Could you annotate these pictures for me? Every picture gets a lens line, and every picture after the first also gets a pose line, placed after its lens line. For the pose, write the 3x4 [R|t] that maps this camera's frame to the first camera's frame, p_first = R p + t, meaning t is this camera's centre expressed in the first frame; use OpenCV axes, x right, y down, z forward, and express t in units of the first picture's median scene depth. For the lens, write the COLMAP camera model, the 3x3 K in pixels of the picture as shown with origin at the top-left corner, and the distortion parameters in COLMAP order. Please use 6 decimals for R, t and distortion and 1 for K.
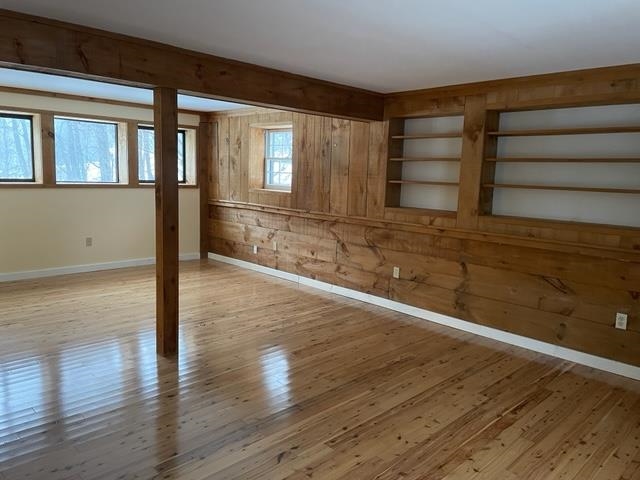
lens RADIAL K [[482.6, 0, 320.4], [0, 482.6, 233.9], [0, 0, 1]] dist [0.063545, -0.054021]
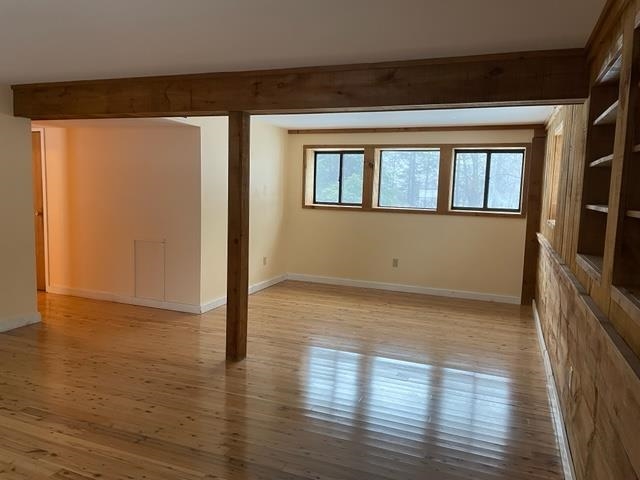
lens RADIAL K [[482.6, 0, 320.8], [0, 482.6, 246.4], [0, 0, 1]] dist [0.063545, -0.054021]
pose [[0.410026, 0.091210, -0.907502, 0.448470], [-0.133594, 0.990262, 0.039168, -0.041676], [0.902237, 0.105176, 0.418219, 0.440073]]
